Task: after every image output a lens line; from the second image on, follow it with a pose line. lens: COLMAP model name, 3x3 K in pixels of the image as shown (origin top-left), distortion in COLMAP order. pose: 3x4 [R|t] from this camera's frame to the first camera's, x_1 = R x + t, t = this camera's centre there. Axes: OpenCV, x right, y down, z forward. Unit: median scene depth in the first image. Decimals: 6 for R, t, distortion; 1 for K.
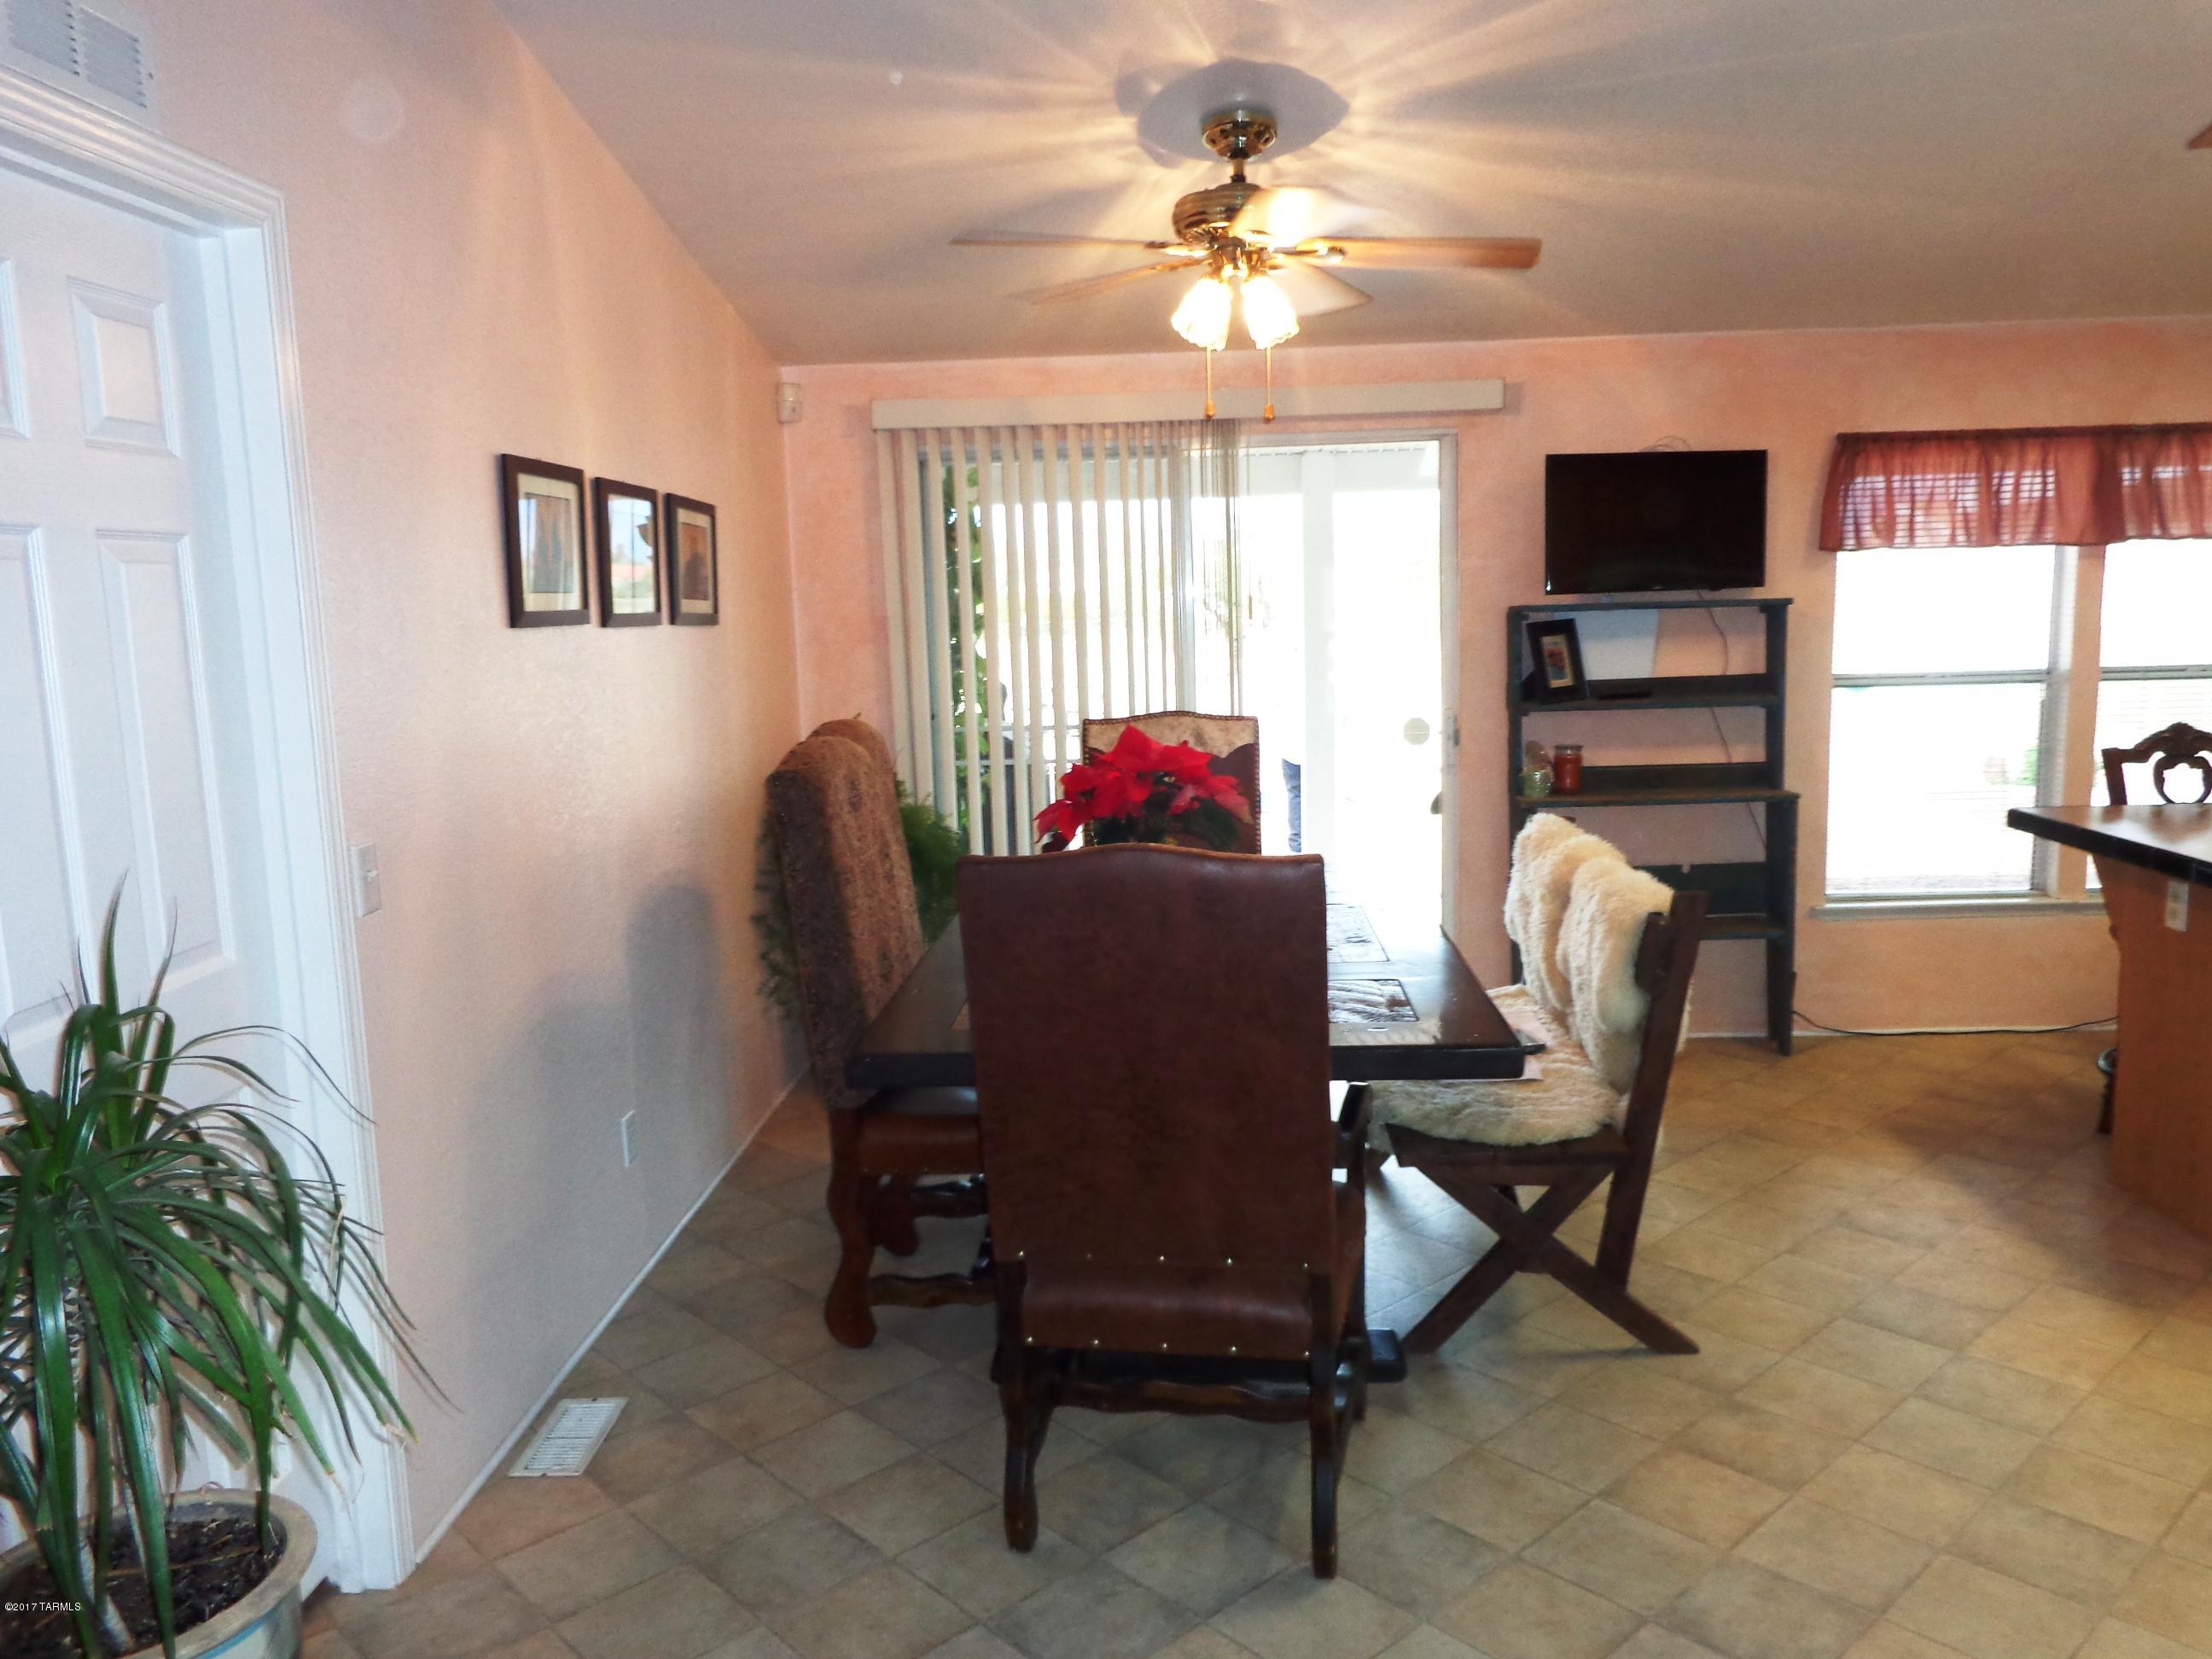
lens RADIAL K [[1620.9, 0, 1106.0], [0, 1620.9, 829.5], [0, 0, 1]] dist [-0.001504, -0.004093]
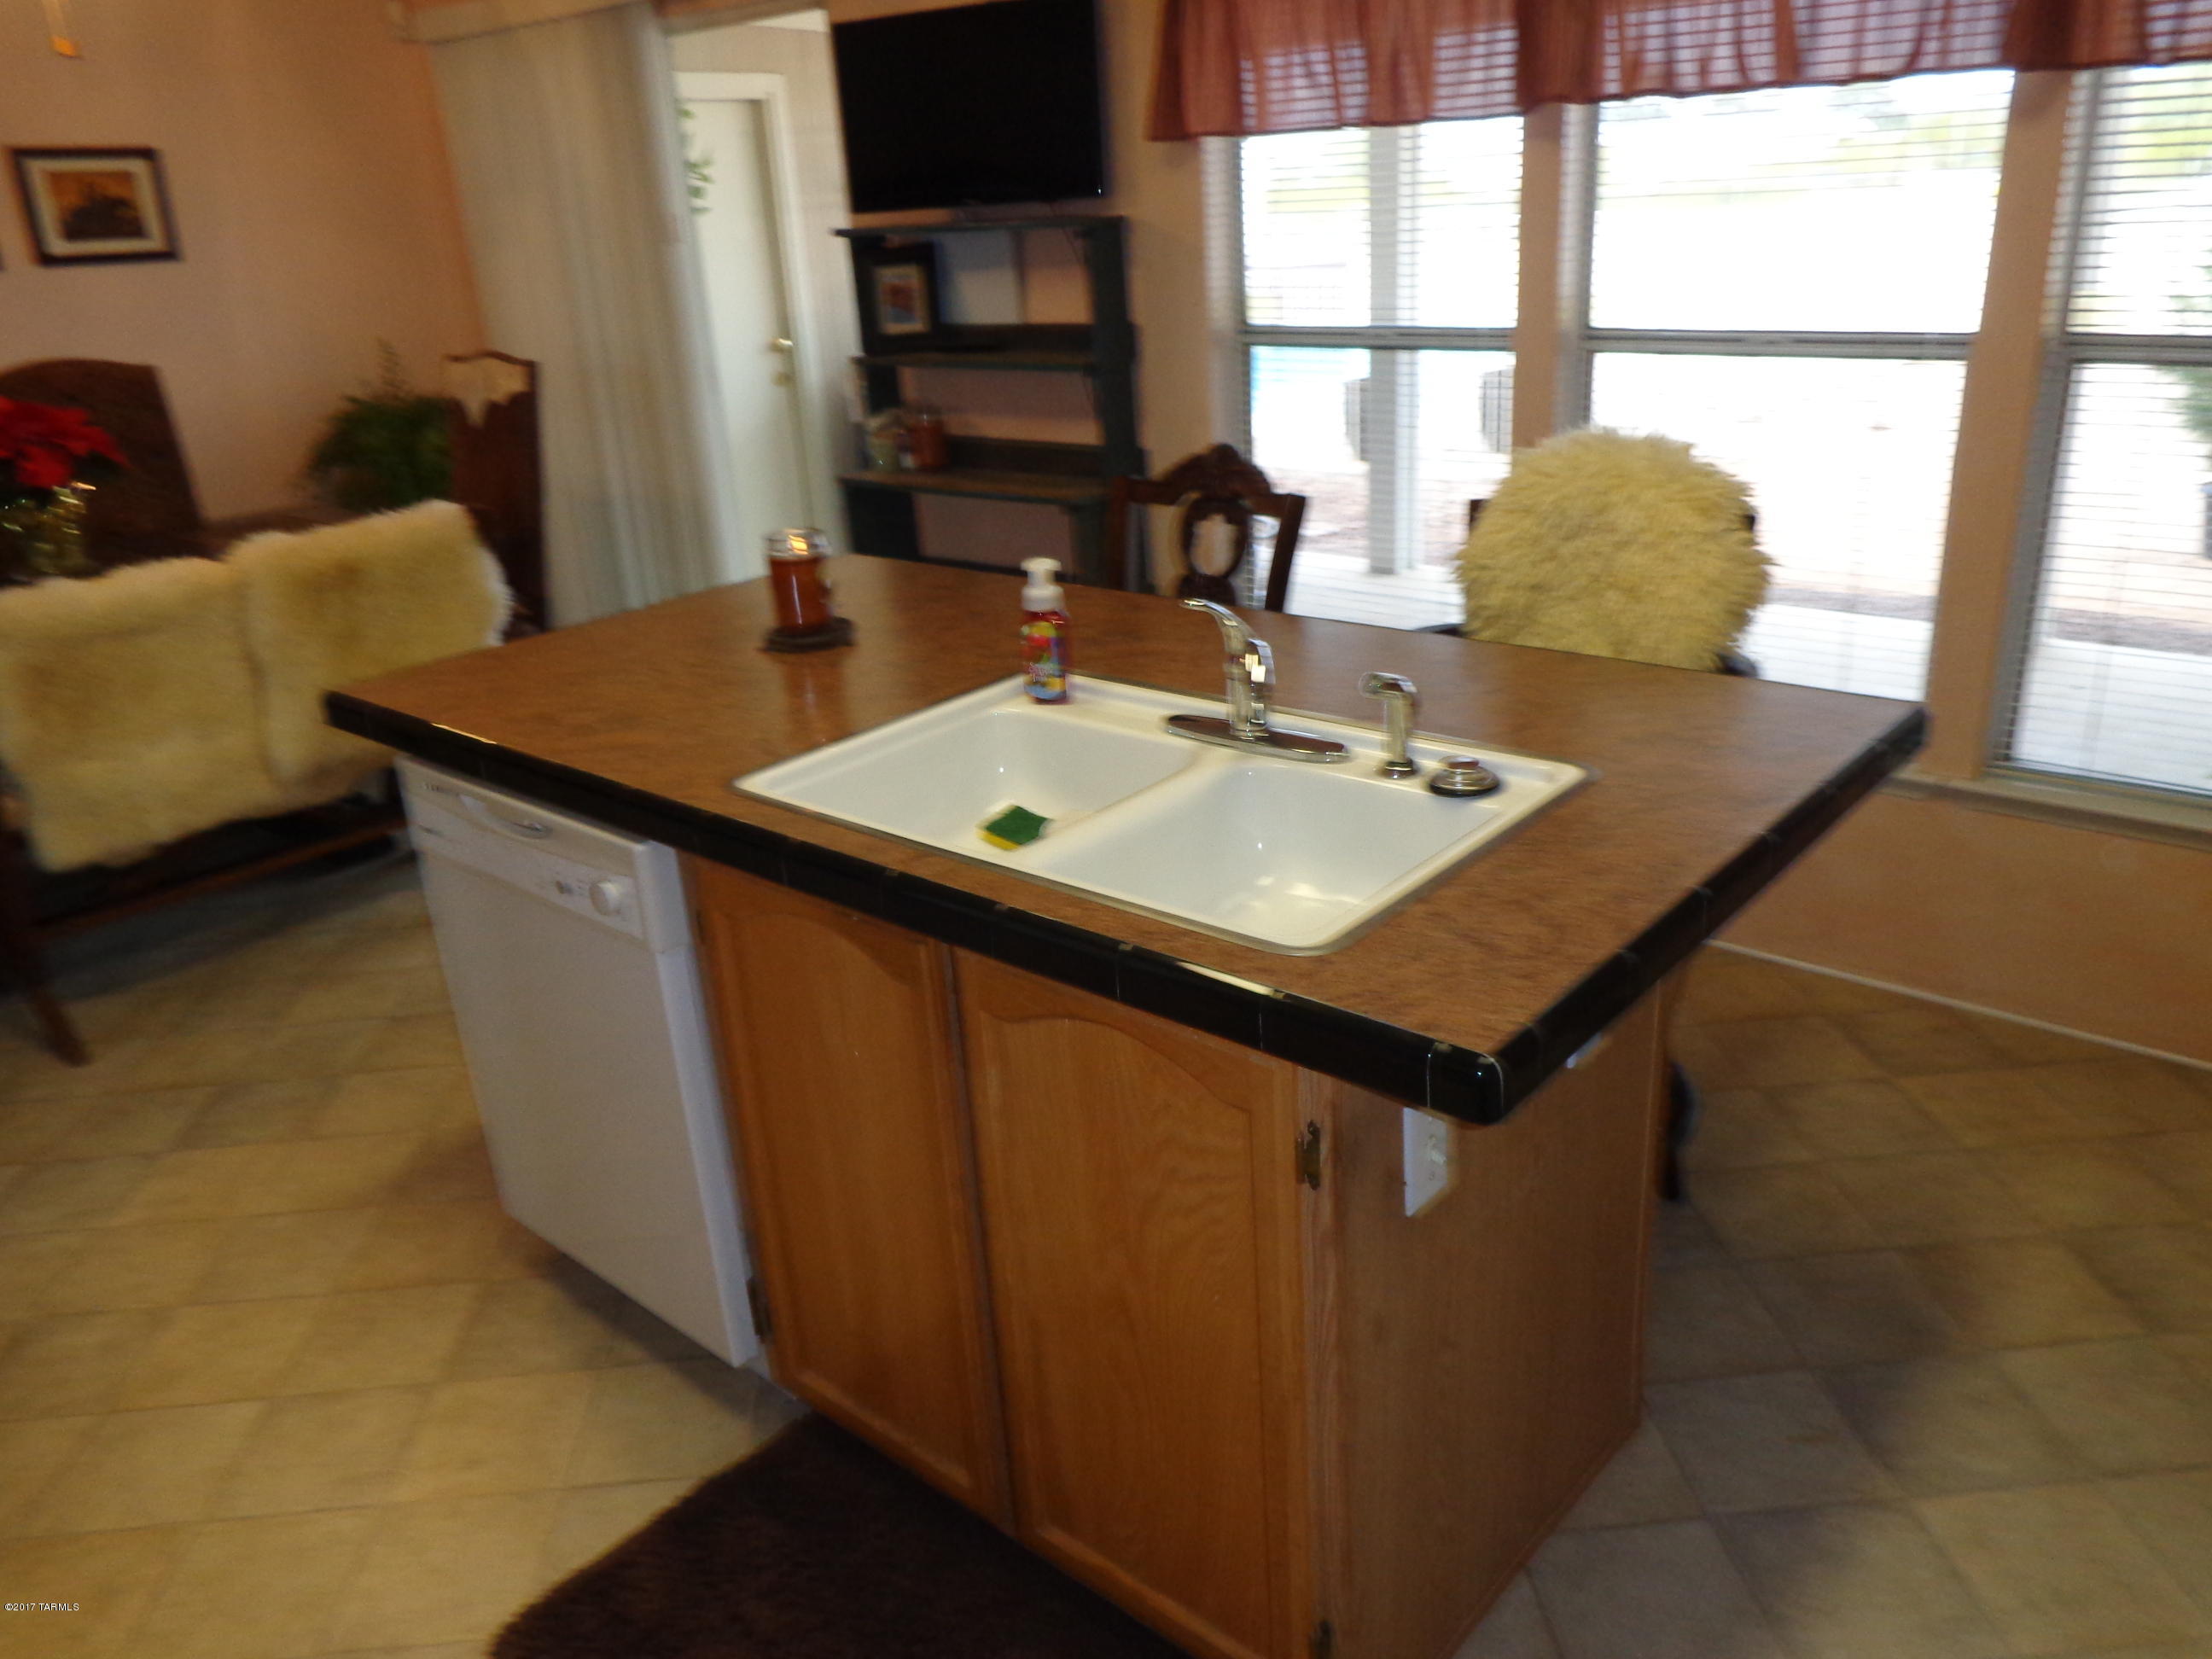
lens RADIAL K [[1642.0, 0, 1106.0], [0, 1642.0, 829.5], [0, 0, 1]] dist [-0.000114, -0.001604]
pose [[0.771643, 0.217081, -0.597865, 0.888940], [-0.051625, 0.958231, 0.281297, -0.085754], [0.633957, -0.186196, 0.750619, 0.402136]]
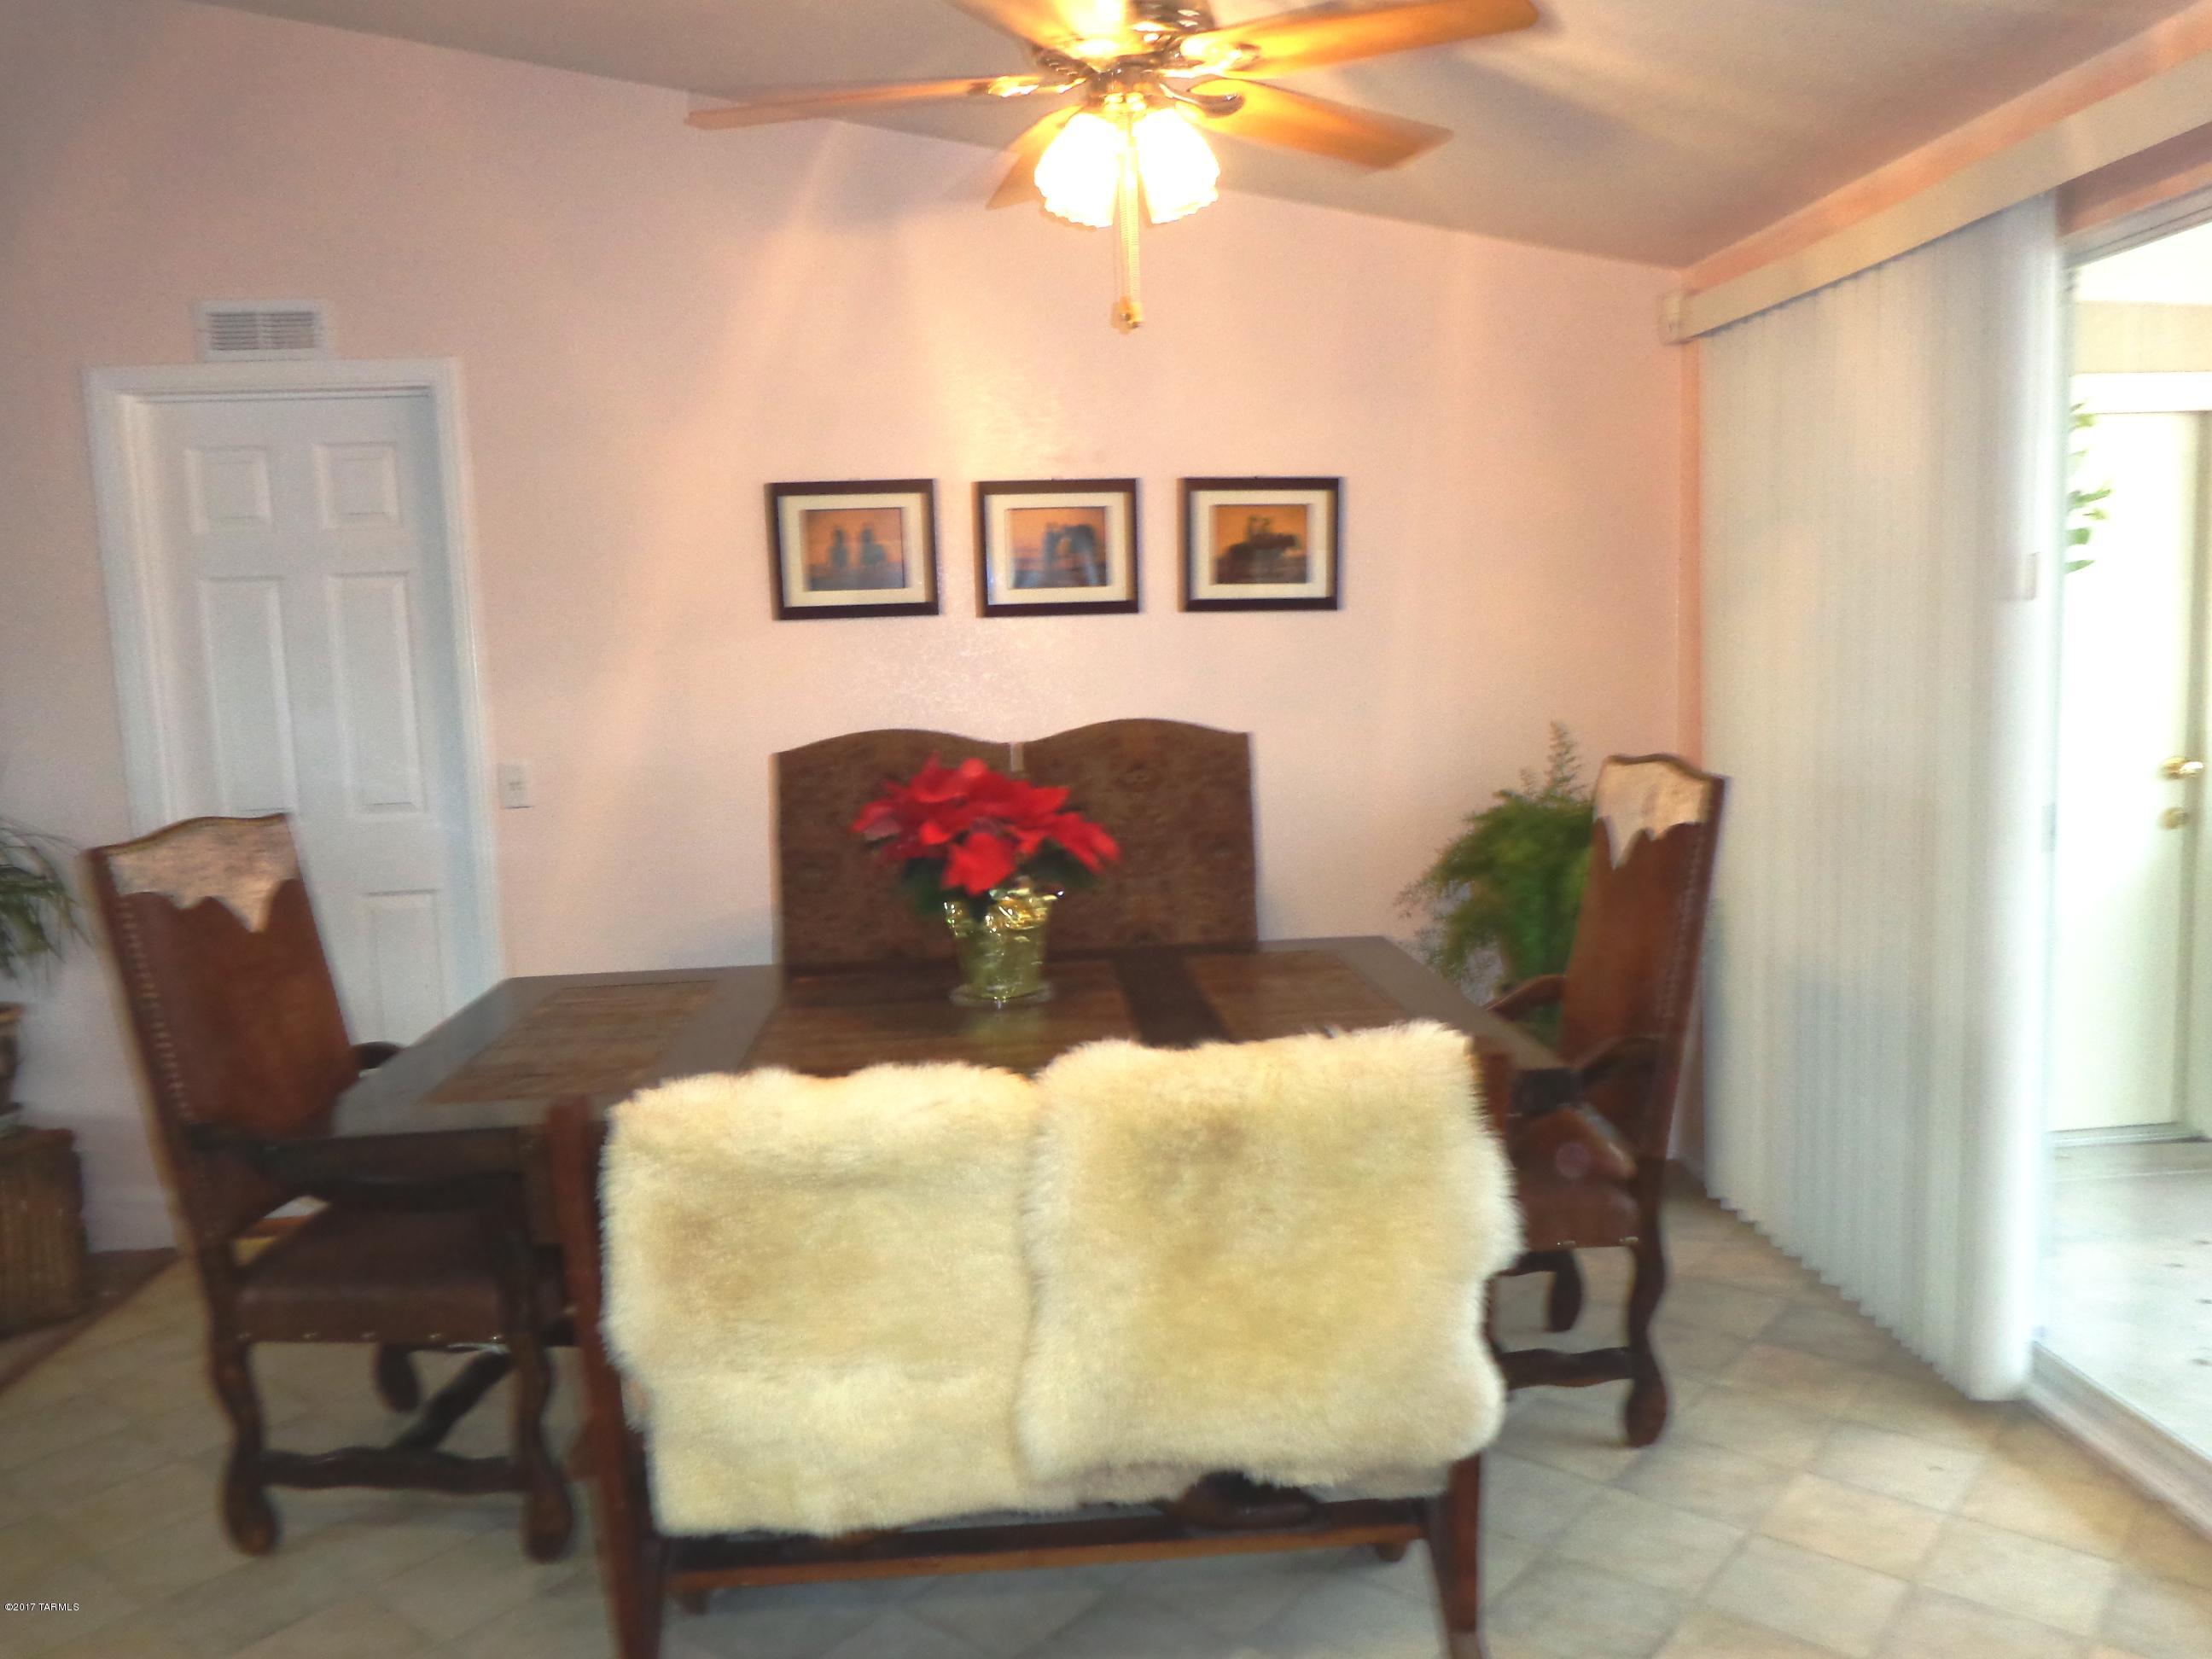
lens RADIAL K [[1662.2, 0, 1110.0], [0, 1662.2, 805.6], [0, 0, 1]] dist [0.005473, 0.006160]
pose [[0.127041, 0.127702, -0.983643, 0.584180], [-0.110821, 0.987296, 0.113864, -0.093217], [0.985687, 0.094543, 0.139579, 0.640183]]
